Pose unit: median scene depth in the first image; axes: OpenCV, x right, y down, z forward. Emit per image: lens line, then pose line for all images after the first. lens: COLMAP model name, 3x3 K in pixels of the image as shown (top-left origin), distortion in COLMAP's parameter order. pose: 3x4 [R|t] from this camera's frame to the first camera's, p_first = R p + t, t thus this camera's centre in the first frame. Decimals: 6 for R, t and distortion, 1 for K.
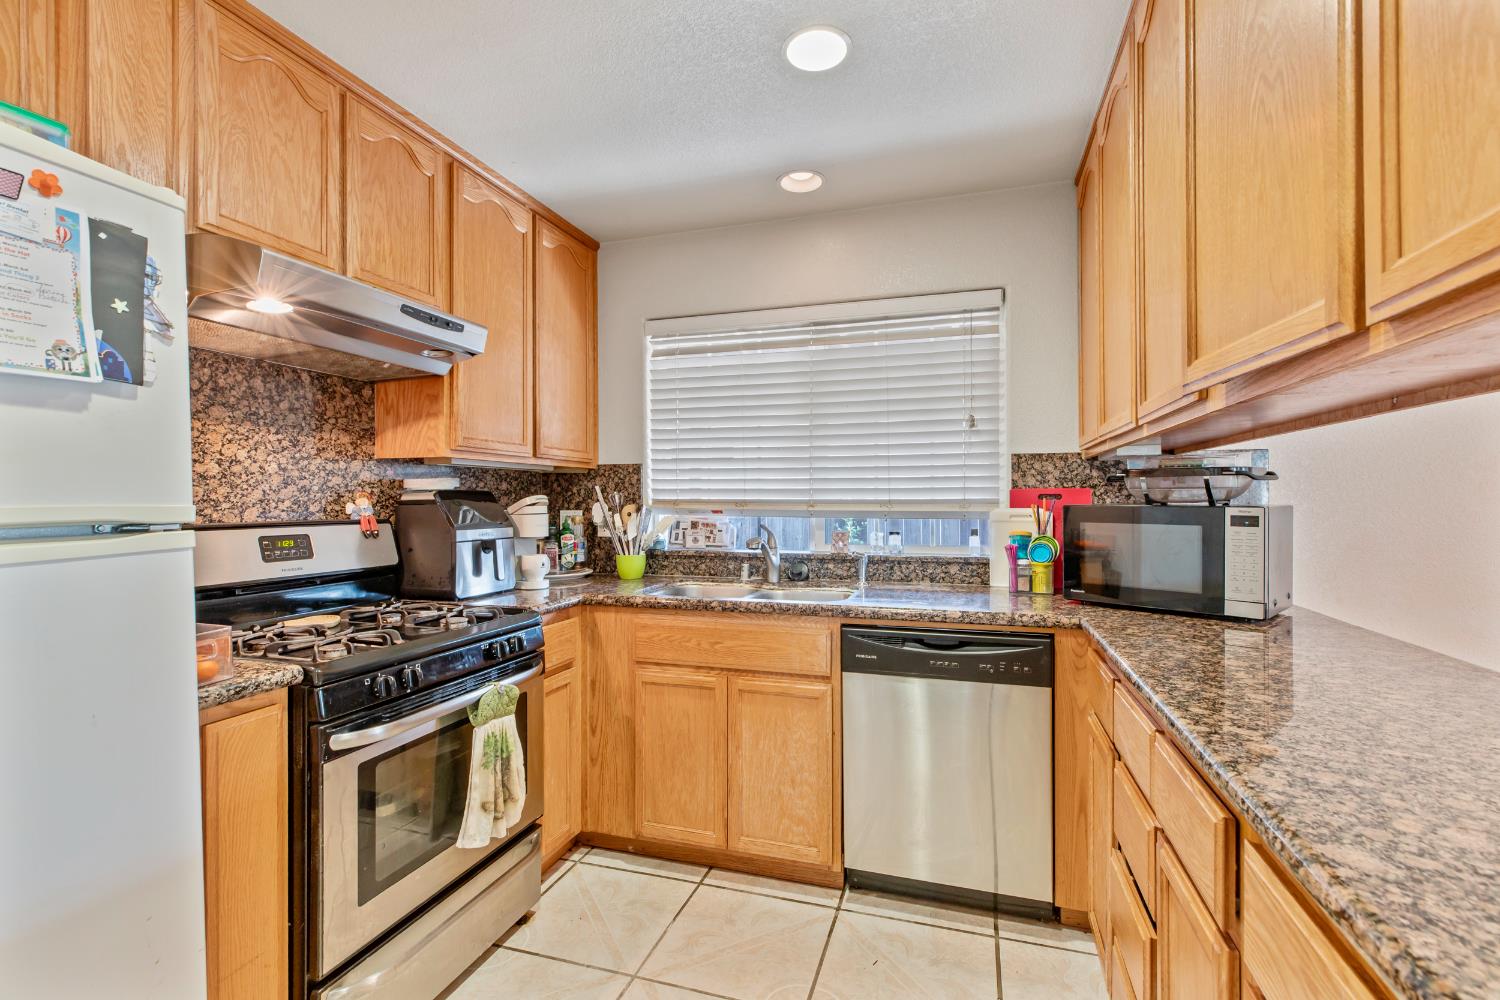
lens RADIAL K [[677.5, 0, 754.7], [0, 677.5, 499.1], [0, 0, 1]] dist [0.003355, -0.000965]
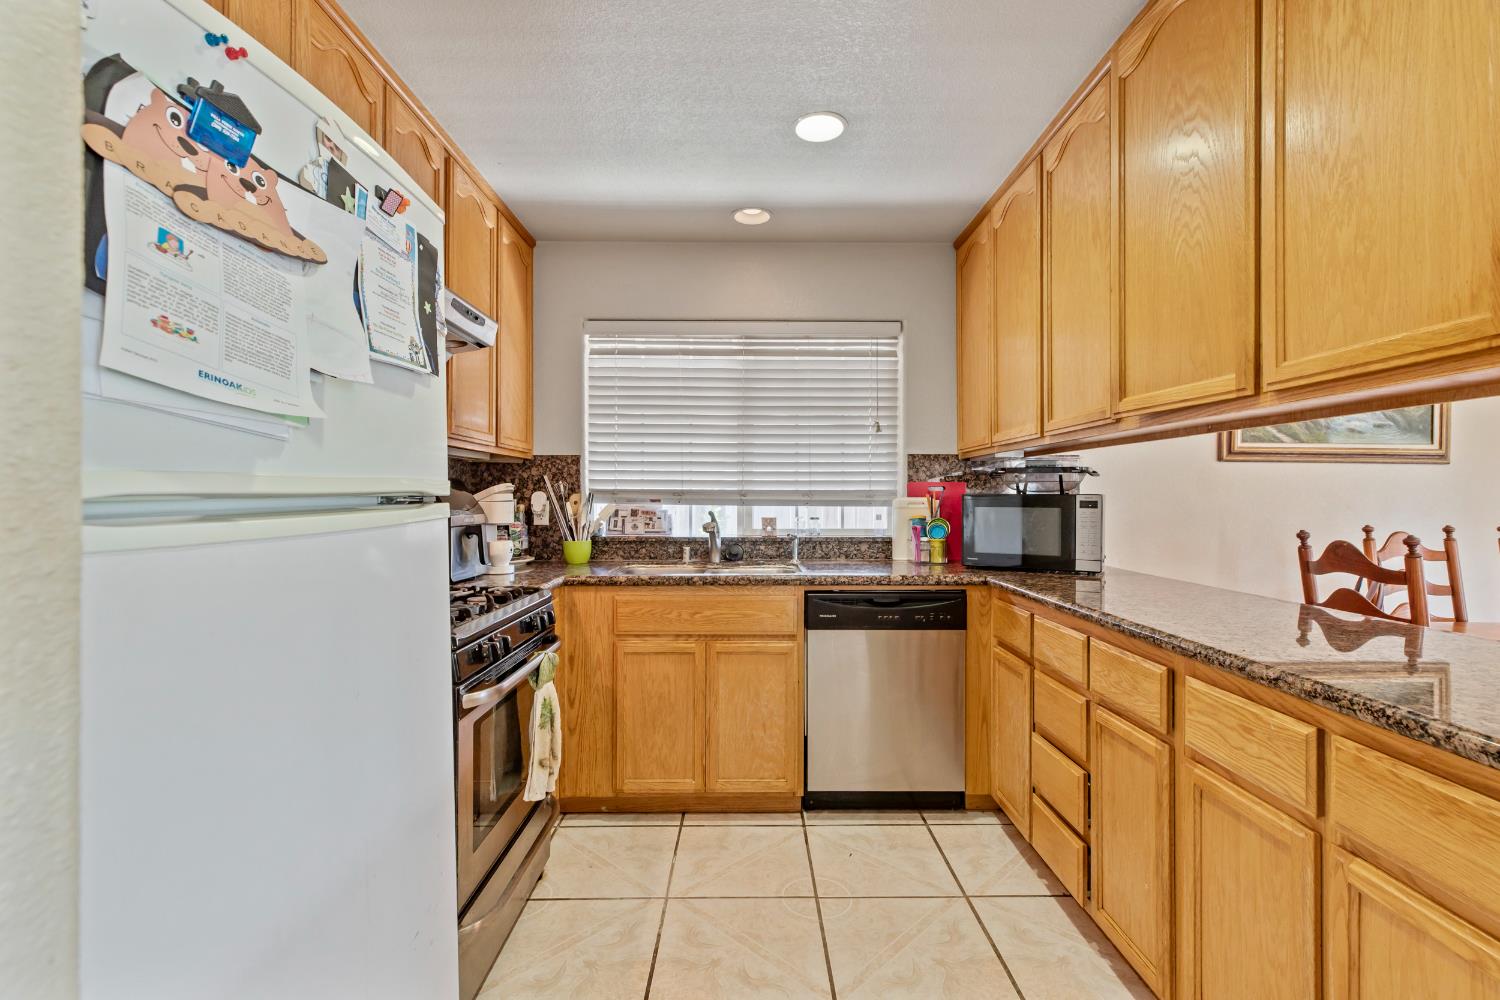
lens RADIAL K [[677.5, 0, 751.5], [0, 677.5, 493.8], [0, 0, 1]] dist [0.003355, -0.000965]
pose [[0.950162, 0.005609, 0.311705, -0.319294], [-0.004389, 0.999980, -0.004614, 0.015371], [-0.311724, 0.003016, 0.950168, -0.115031]]
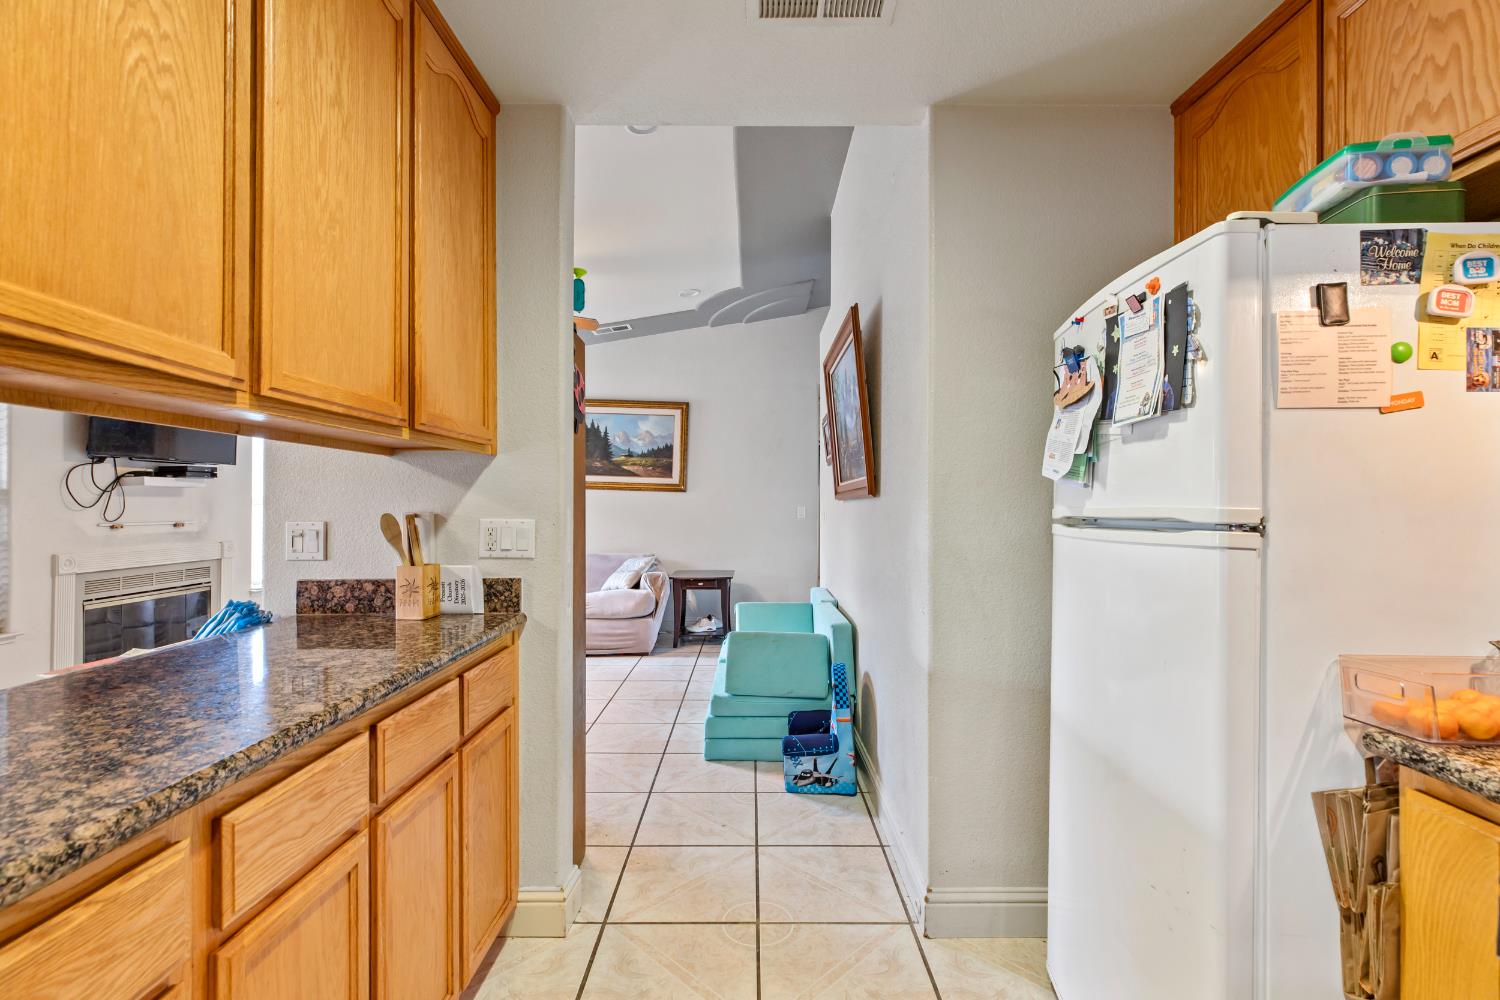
lens RADIAL K [[677.5, 0, 754.9], [0, 677.5, 500.7], [0, 0, 1]] dist [0.003355, -0.000965]
pose [[-0.951467, 0.003020, -0.307736, 0.086342], [0.003583, 0.999993, -0.001266, -0.001362], [0.307730, -0.002308, -0.951471, 0.817496]]
